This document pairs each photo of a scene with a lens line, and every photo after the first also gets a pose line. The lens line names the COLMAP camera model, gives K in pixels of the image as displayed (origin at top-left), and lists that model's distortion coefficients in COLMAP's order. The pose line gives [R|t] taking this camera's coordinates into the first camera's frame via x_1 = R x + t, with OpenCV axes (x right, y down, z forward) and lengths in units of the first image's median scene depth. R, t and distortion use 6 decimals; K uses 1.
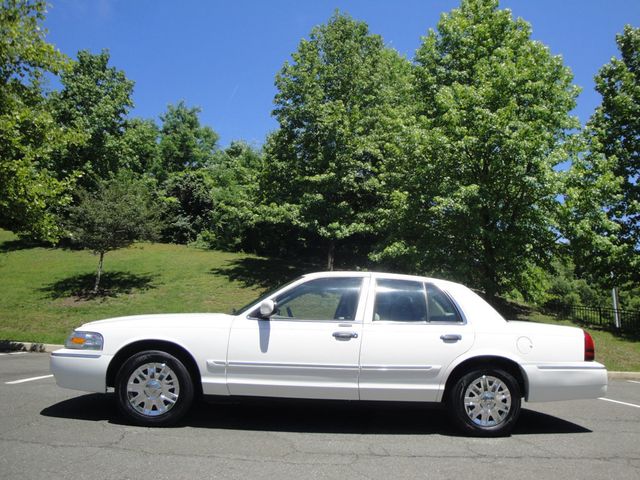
lens RADIAL K [[537.8, 0, 320.0], [0, 537.8, 240.0], [0, 0, 1]] dist [-0.172800, 0.110167]
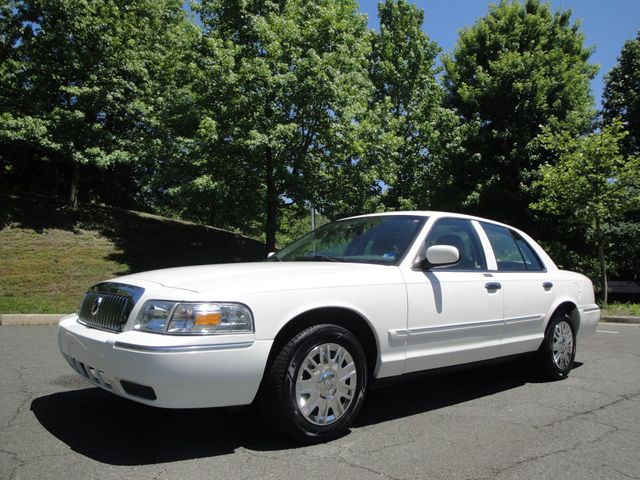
lens RADIAL K [[537.8, 0, 320.0], [0, 537.8, 240.0], [0, 0, 1]] dist [-0.172800, 0.110167]
pose [[0.788610, 0.021486, 0.614519, -0.185634], [-0.088846, 0.992884, 0.079300, 0.015175], [-0.608442, -0.117134, 0.784907, 0.130710]]
